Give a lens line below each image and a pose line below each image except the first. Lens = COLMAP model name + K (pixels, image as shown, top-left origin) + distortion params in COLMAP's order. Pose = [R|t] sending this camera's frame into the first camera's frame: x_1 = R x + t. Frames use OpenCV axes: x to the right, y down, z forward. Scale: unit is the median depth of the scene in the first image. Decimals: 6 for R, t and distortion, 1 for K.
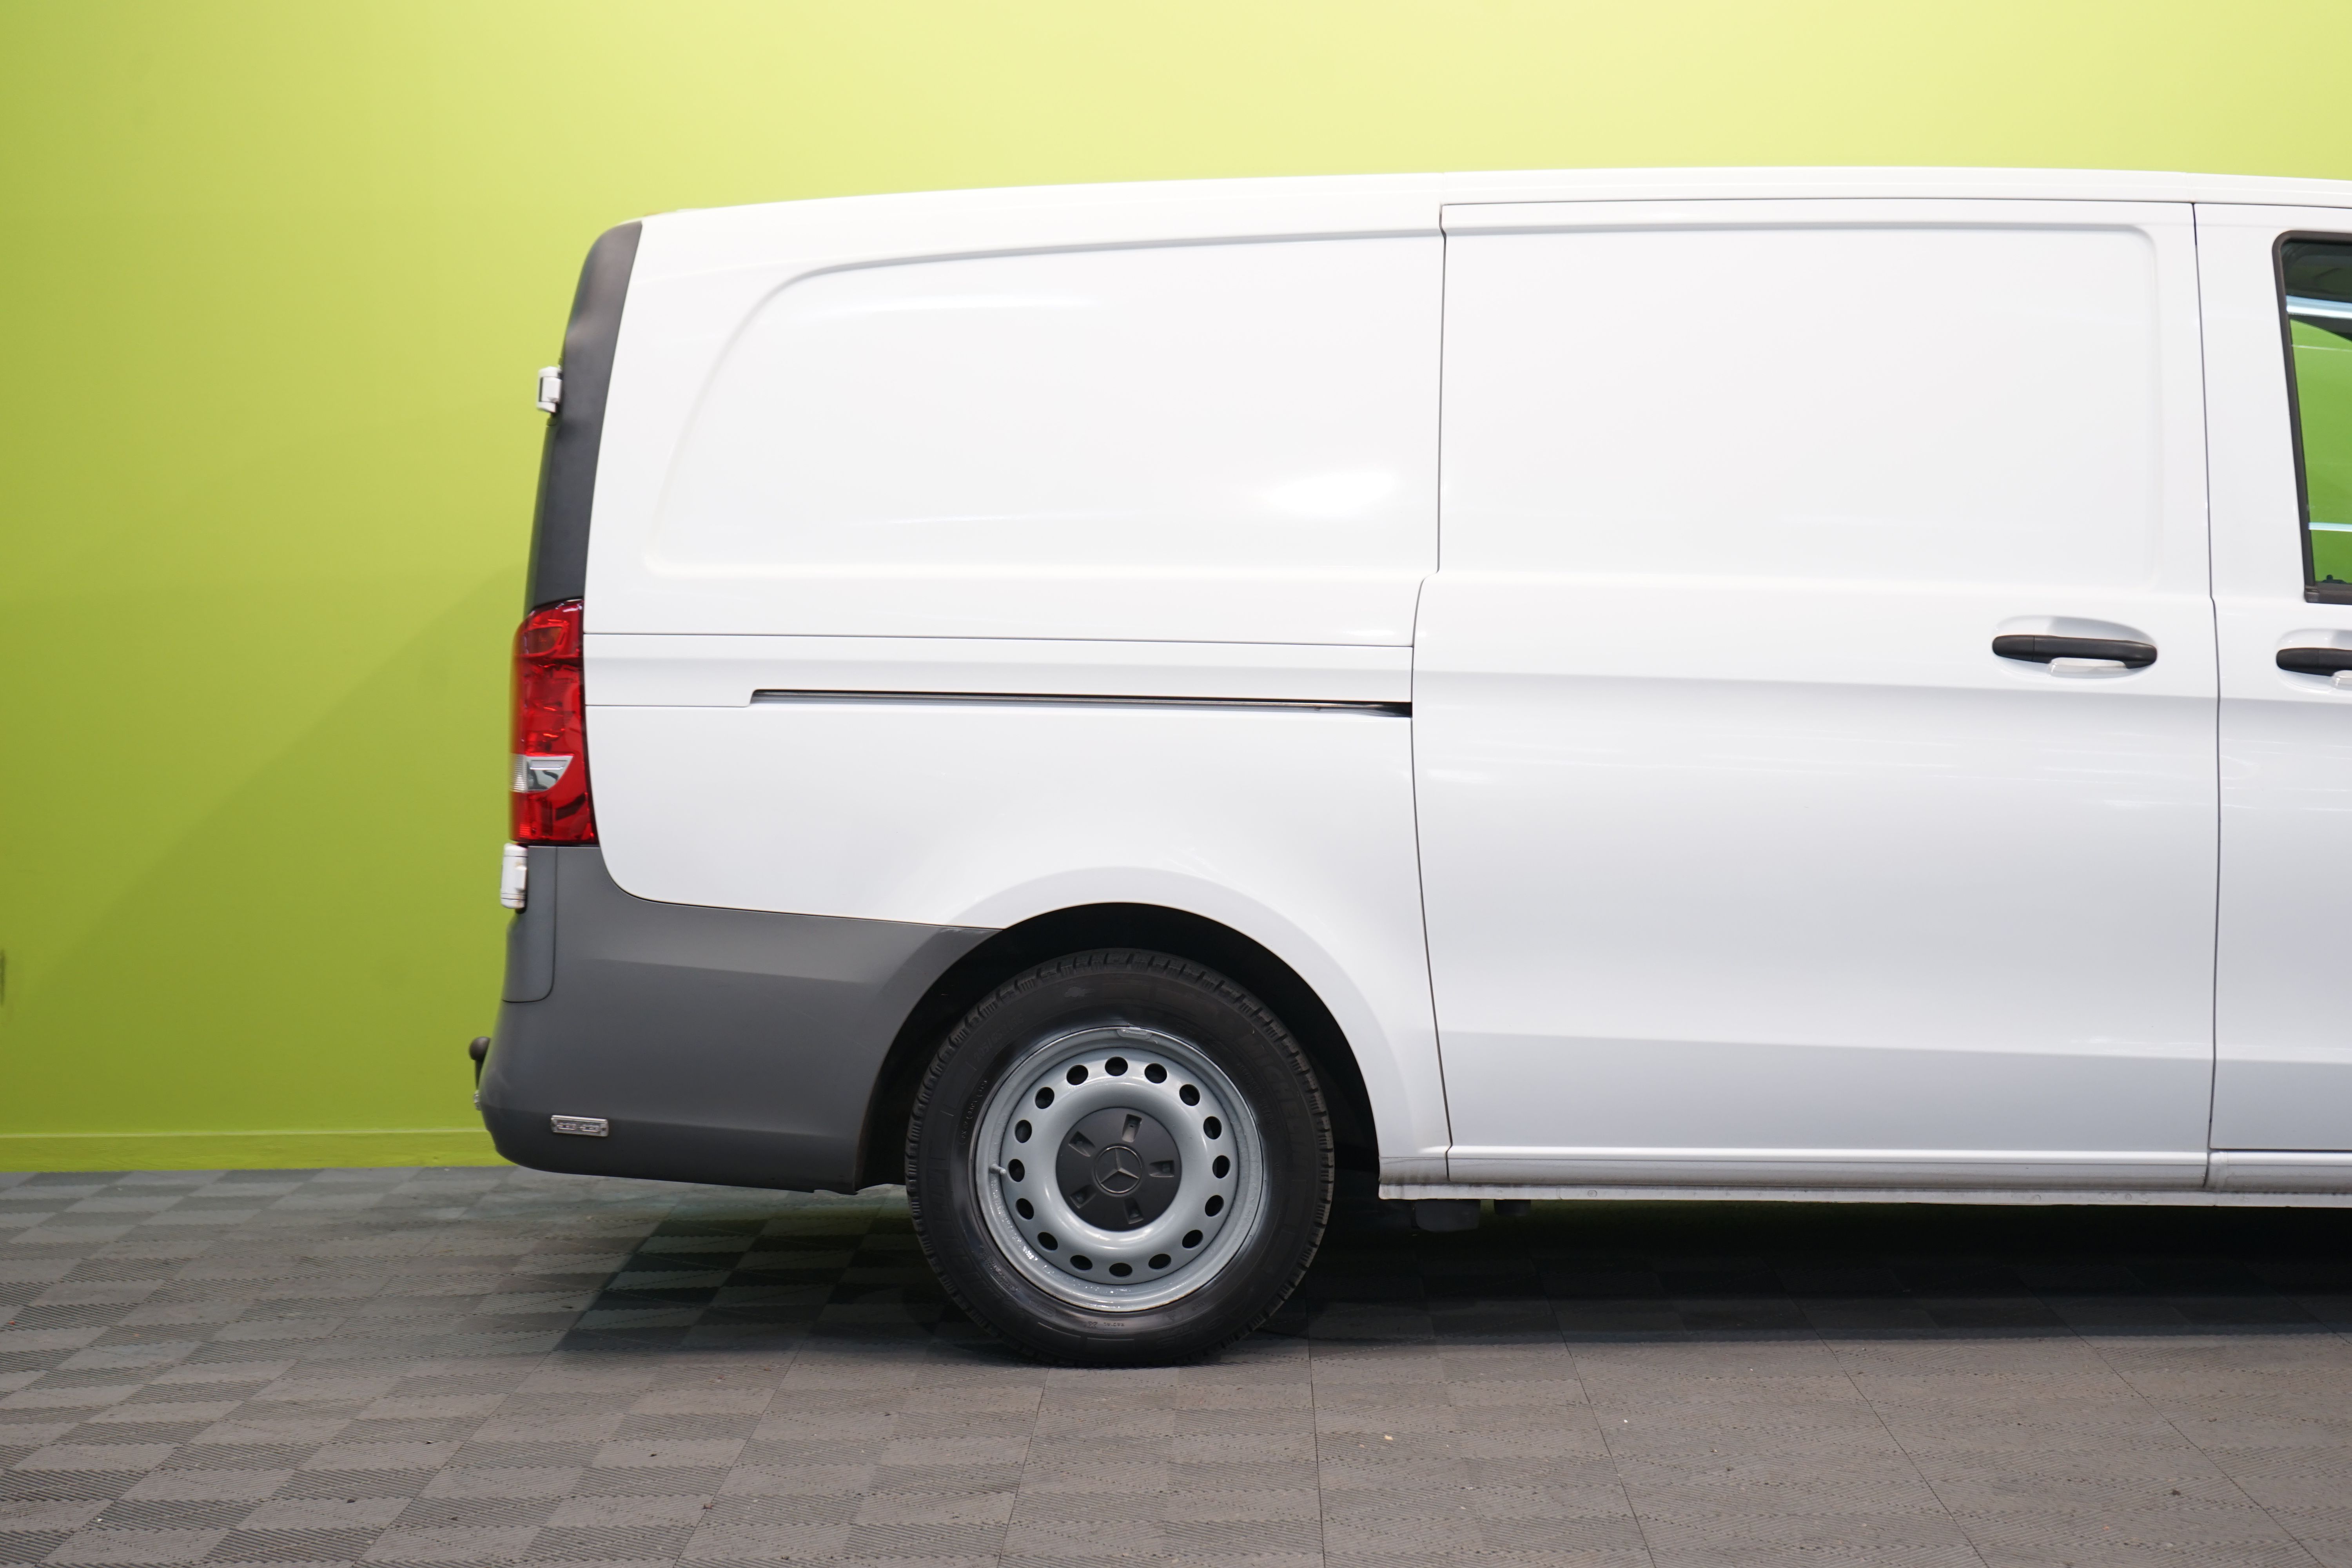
lens RADIAL K [[4710.1, 0, 1177.7], [0, 4710.1, 749.3], [0, 0, 1]] dist [-0.065065, -0.018648]
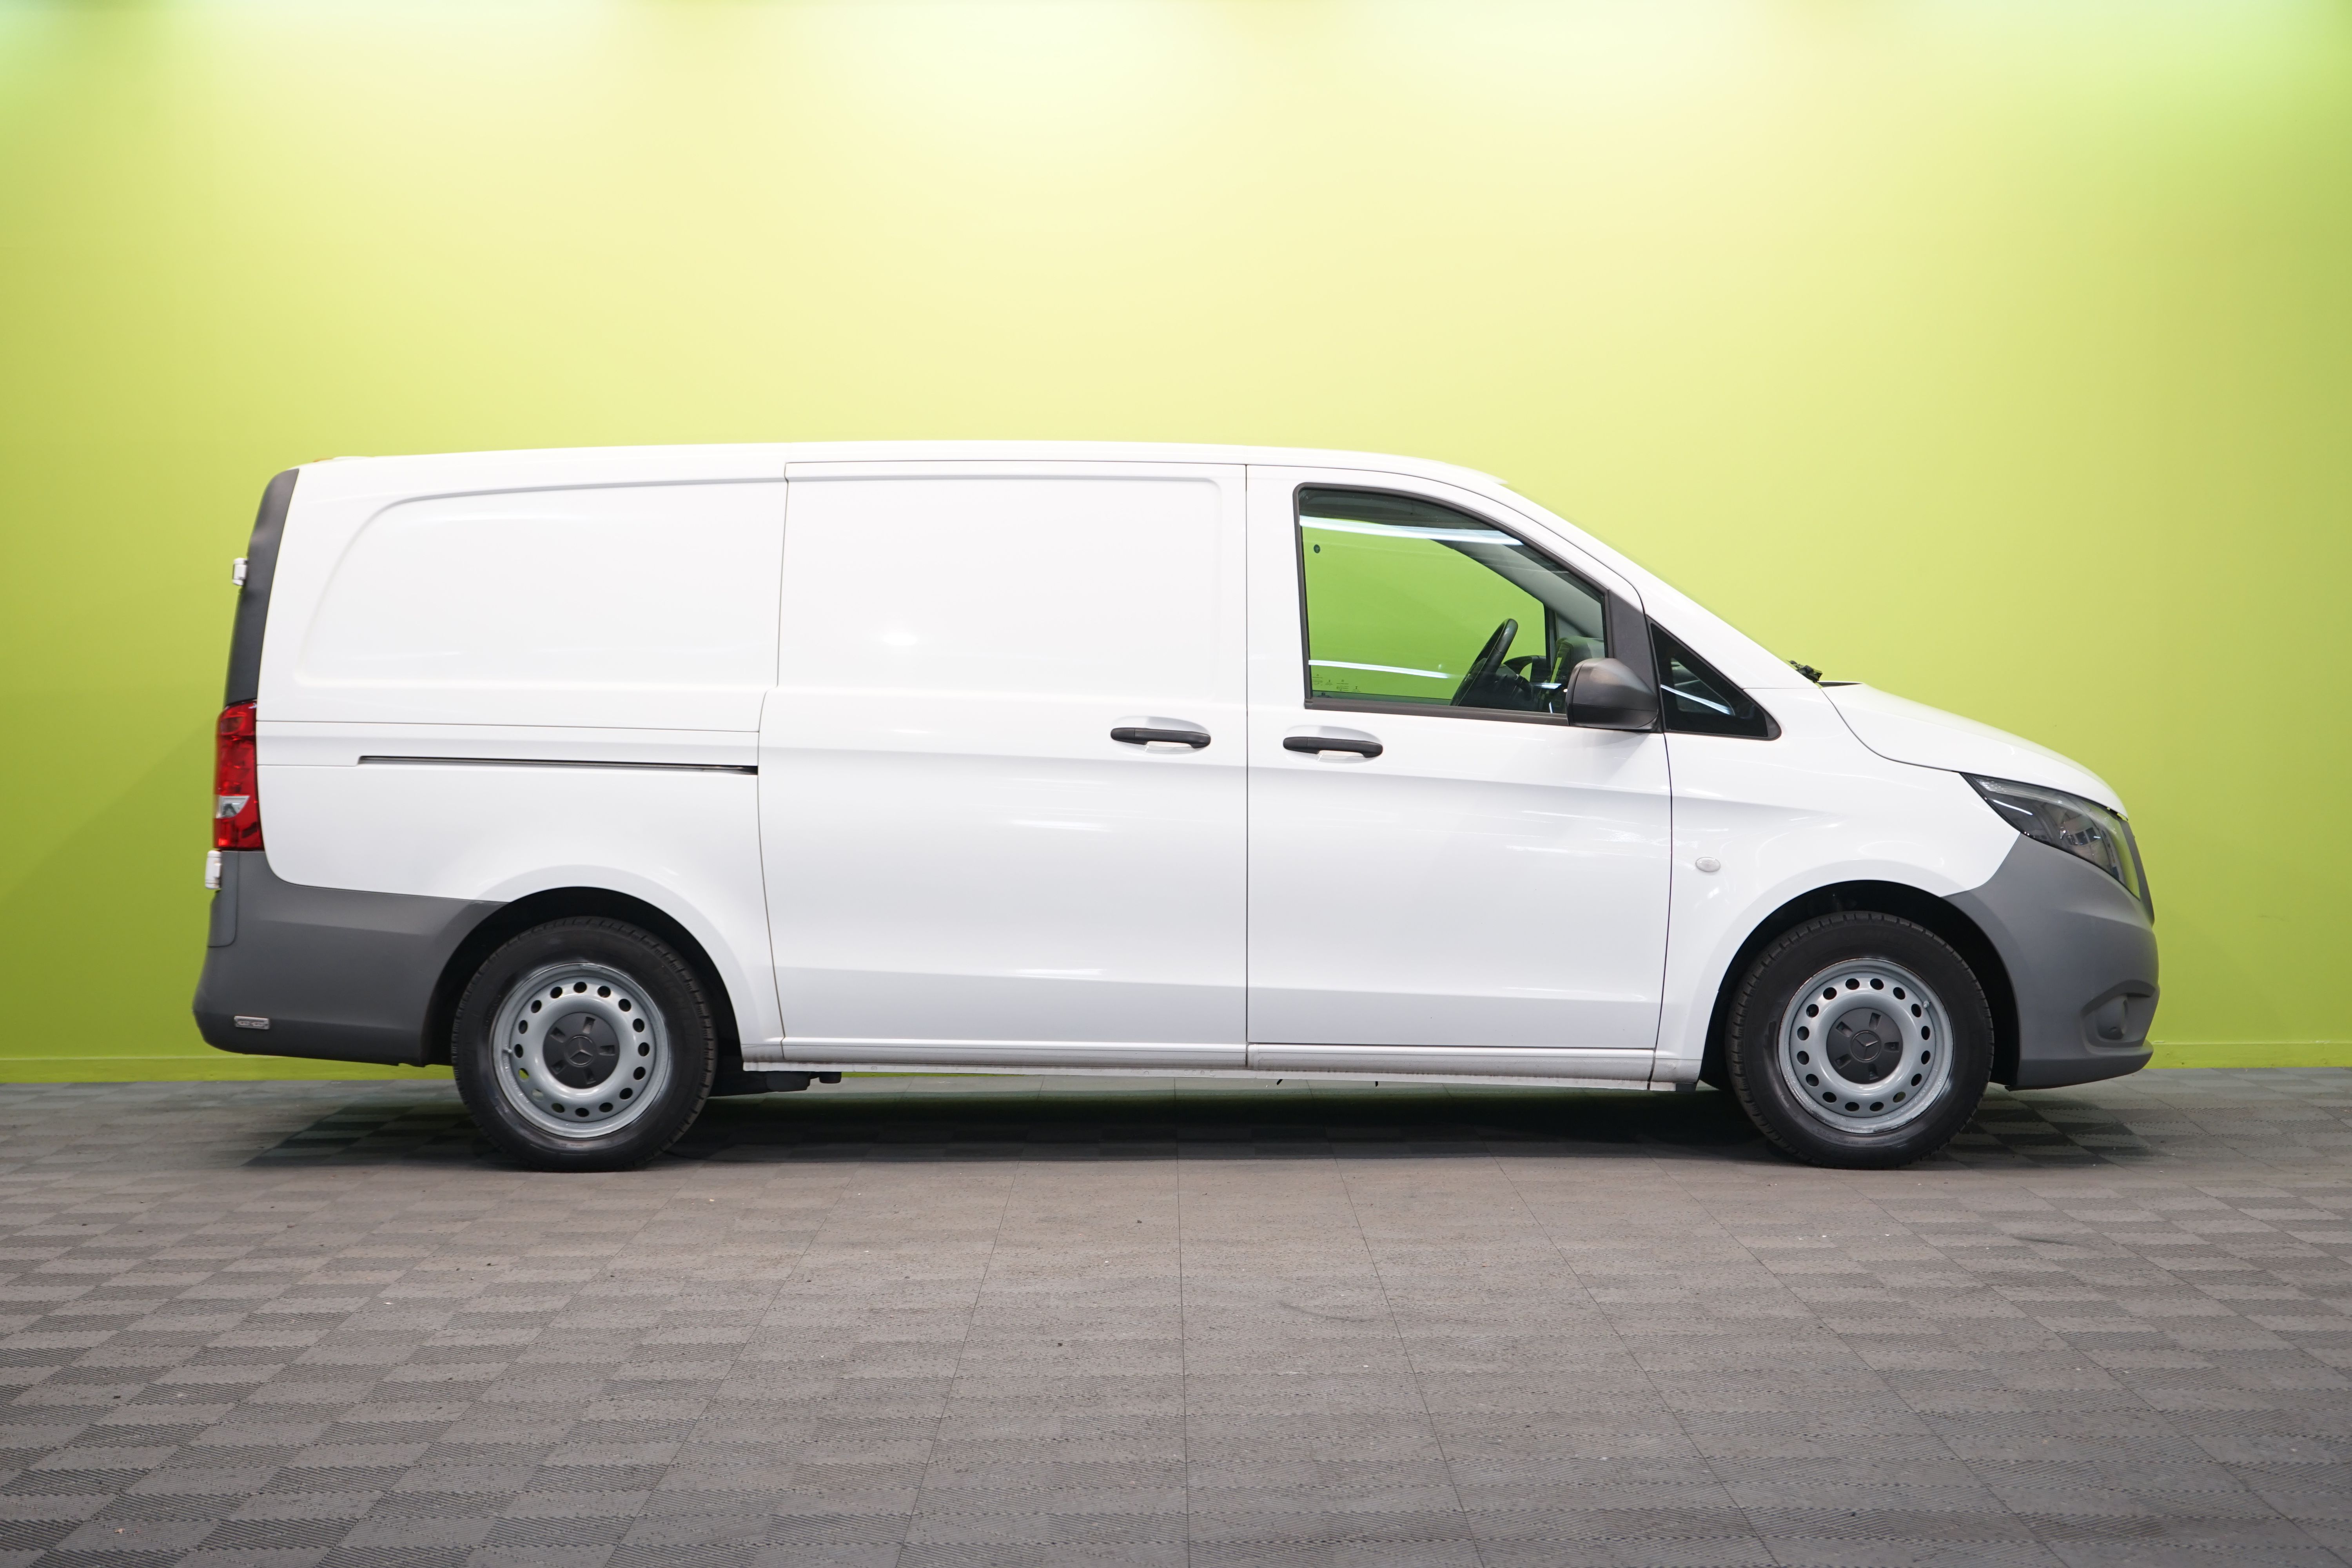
lens RADIAL K [[4252.6, 0, 1176.0], [0, 4252.6, 784.0], [0, 0, 1]] dist [-0.000315, 0.158019]
pose [[0.999920, 0.006873, 0.010644, 0.177729], [-0.006669, 0.999796, -0.019064, 0.023414], [-0.010773, 0.018992, 0.999762, -0.481655]]
